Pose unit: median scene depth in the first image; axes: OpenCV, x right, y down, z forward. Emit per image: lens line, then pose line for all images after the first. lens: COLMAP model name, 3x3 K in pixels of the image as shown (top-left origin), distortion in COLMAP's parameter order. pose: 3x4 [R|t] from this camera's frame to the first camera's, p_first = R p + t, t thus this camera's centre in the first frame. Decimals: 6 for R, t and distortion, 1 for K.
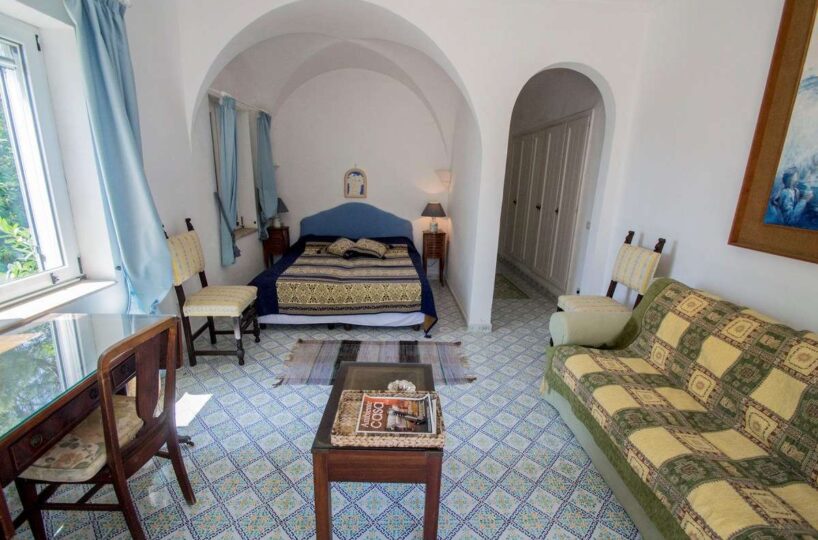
lens RADIAL K [[368.5, 0, 394.8], [0, 368.5, 271.2], [0, 0, 1]] dist [0.009558, -0.012773]
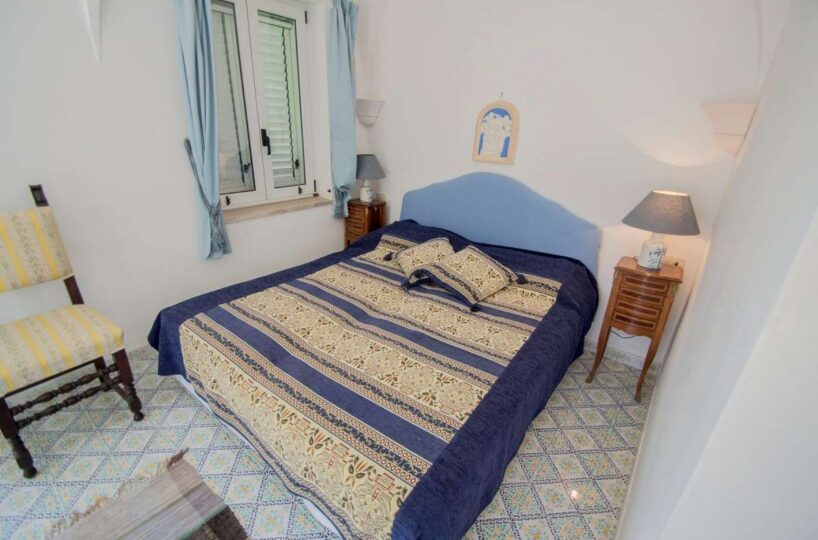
lens RADIAL K [[368.5, 0, 394.8], [0, 368.5, 271.2], [0, 0, 1]] dist [0.009558, -0.012773]
pose [[0.774726, 0.243662, -0.583462, 0.125041], [-0.174871, 0.969342, 0.172616, -0.120998], [0.607634, -0.031699, 0.793584, 0.519820]]
